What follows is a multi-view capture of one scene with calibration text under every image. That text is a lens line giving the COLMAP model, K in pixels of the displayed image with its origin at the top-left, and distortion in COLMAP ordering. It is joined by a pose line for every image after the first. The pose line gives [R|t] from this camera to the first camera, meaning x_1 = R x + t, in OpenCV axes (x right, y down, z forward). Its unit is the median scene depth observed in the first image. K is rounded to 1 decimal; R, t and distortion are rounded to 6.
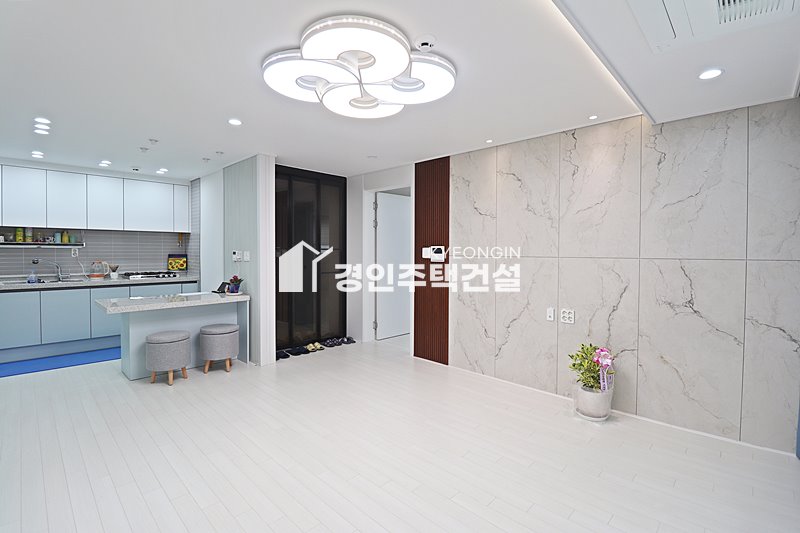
lens RADIAL K [[364.1, 0, 401.6], [0, 364.1, 259.6], [0, 0, 1]] dist [-0.002561, -0.013244]
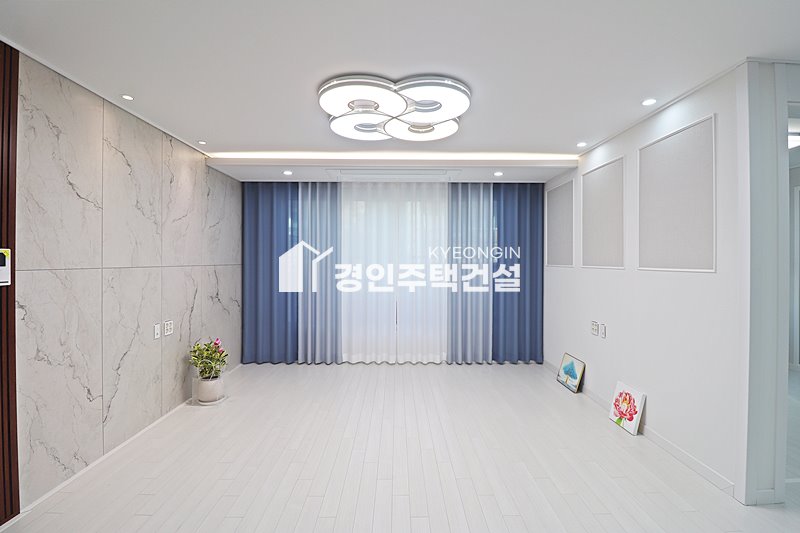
lens RADIAL K [[367.3, 0, 400.2], [0, 367.3, 260.9], [0, 0, 1]] dist [-0.000568, -0.013550]
pose [[-0.697787, -0.006506, 0.716276, -0.502759], [0.010904, 0.999746, 0.019703, -0.025113], [-0.716223, 0.021559, -0.697539, 0.937052]]
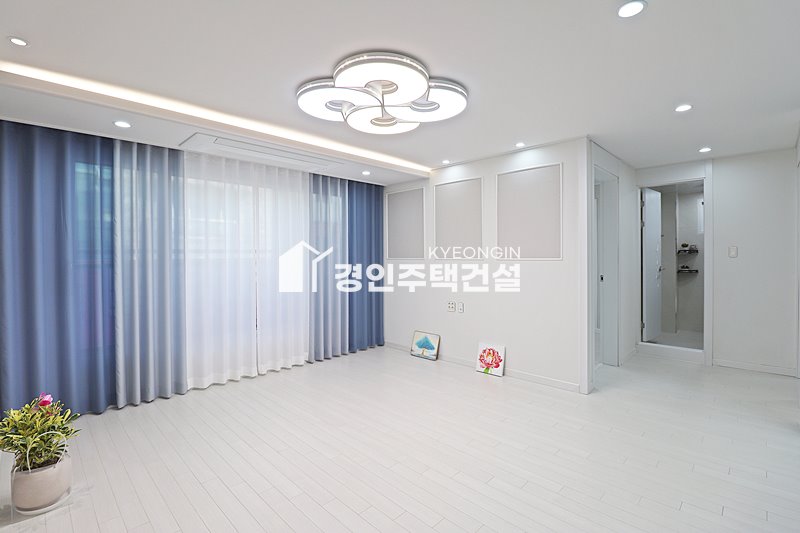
lens RADIAL K [[367.3, 0, 400.2], [0, 367.3, 260.9], [0, 0, 1]] dist [-0.000568, -0.013550]
pose [[-0.999900, 0.001858, 0.014049, -0.092423], [0.002393, 0.999268, 0.038186, -0.025615], [-0.013968, 0.038216, -0.999172, 1.109082]]
